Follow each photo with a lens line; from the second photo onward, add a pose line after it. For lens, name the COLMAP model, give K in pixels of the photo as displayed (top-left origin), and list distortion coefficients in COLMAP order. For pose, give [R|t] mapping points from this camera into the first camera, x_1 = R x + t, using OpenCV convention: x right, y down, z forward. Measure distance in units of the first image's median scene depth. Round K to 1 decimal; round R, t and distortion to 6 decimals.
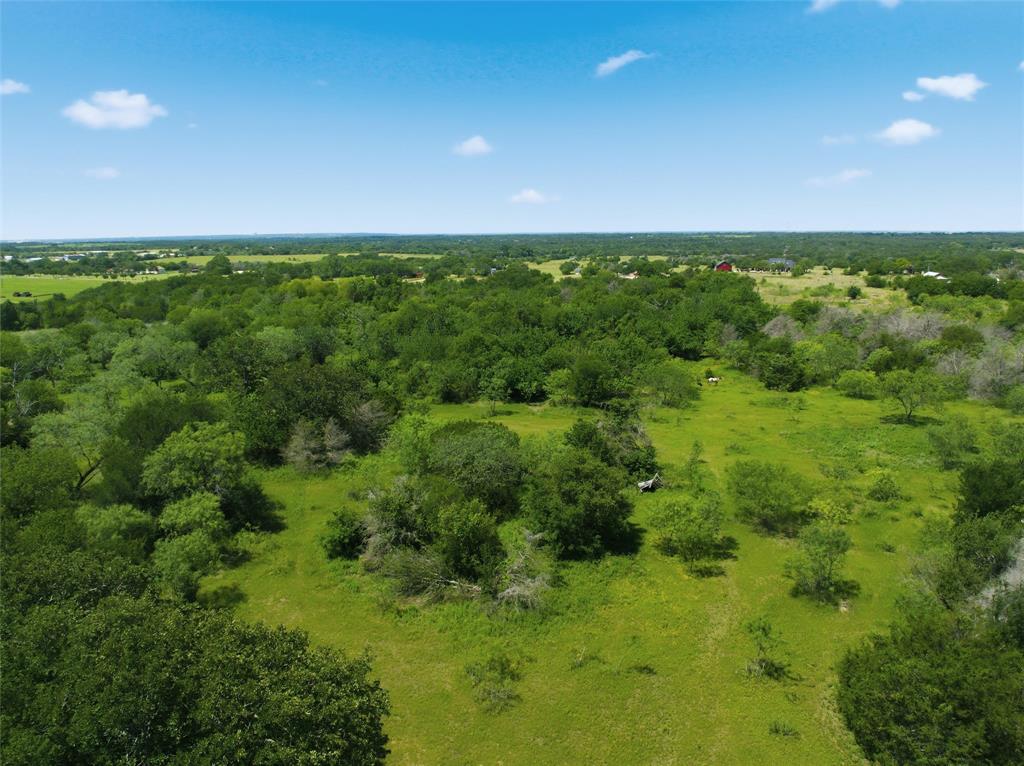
lens RADIAL K [[718.4, 0, 512.0], [0, 718.4, 383.0], [0, 0, 1]] dist [-0.032327, -0.007544]
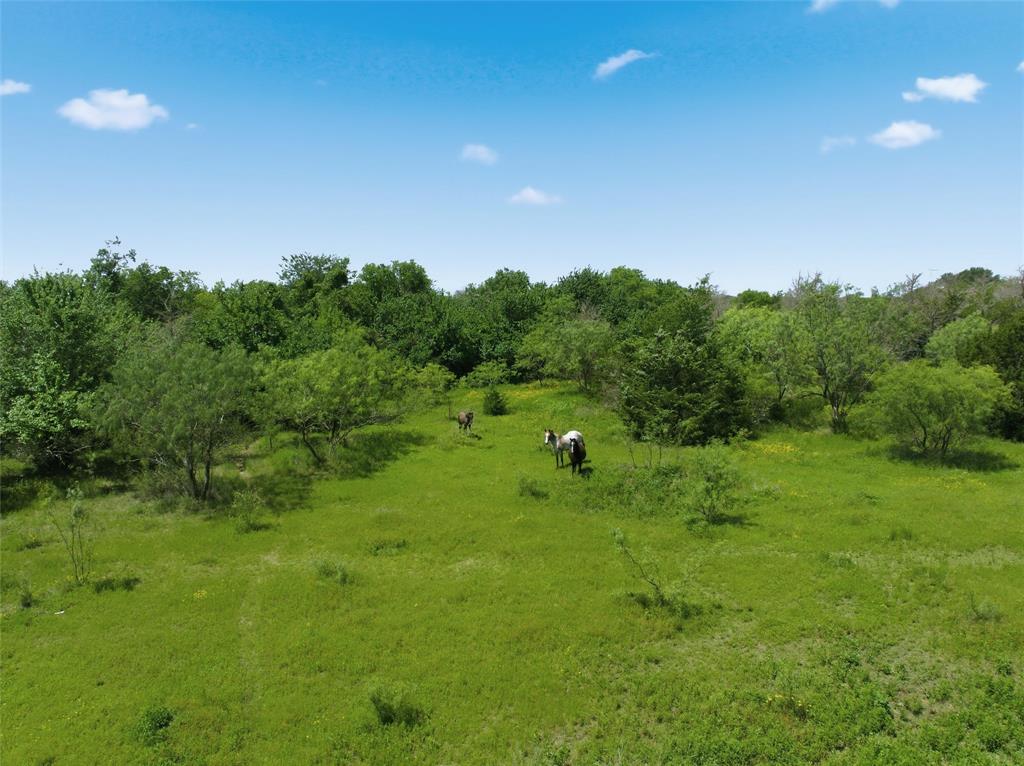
lens RADIAL K [[718.4, 0, 512.0], [0, 718.4, 383.0], [0, 0, 1]] dist [-0.032327, -0.007544]
pose [[0.999046, -0.003226, 0.043540, 0.298676], [0.007280, 0.995614, -0.093277, 0.013538], [-0.043048, 0.093506, 0.994688, 0.703629]]
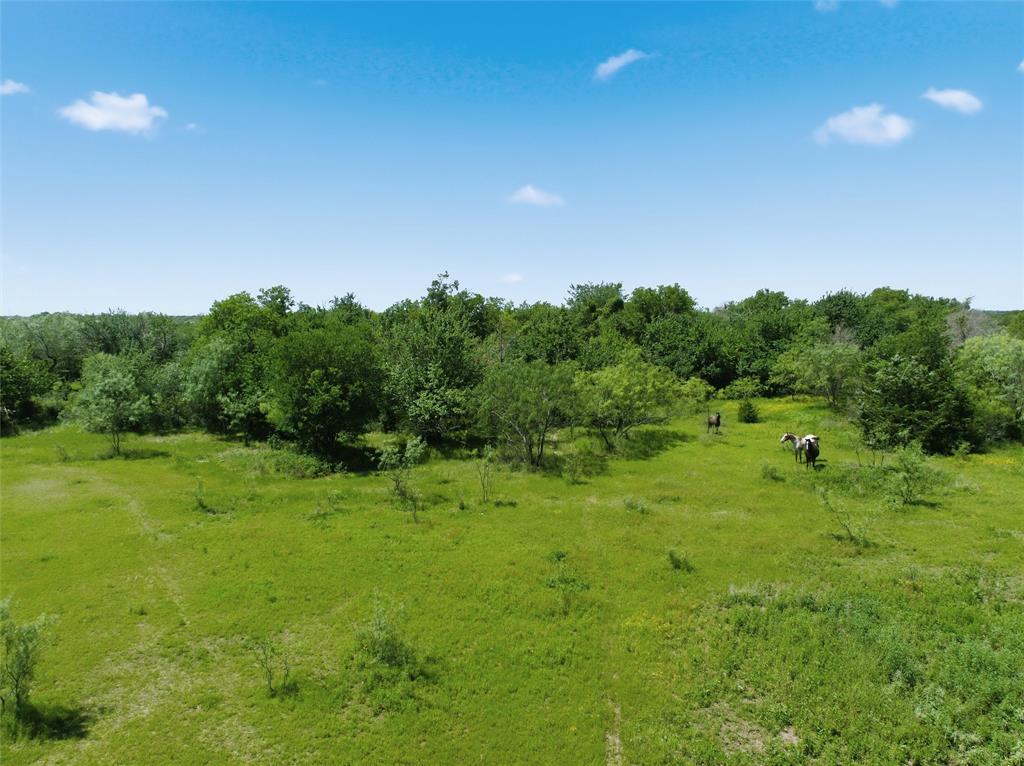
lens RADIAL K [[718.4, 0, 512.0], [0, 718.4, 383.0], [0, 0, 1]] dist [-0.032327, -0.007544]
pose [[0.953414, 0.031910, -0.299973, 0.299172], [-0.064011, 0.993145, -0.097803, 0.024427], [0.294796, 0.112449, 0.948921, 0.603557]]
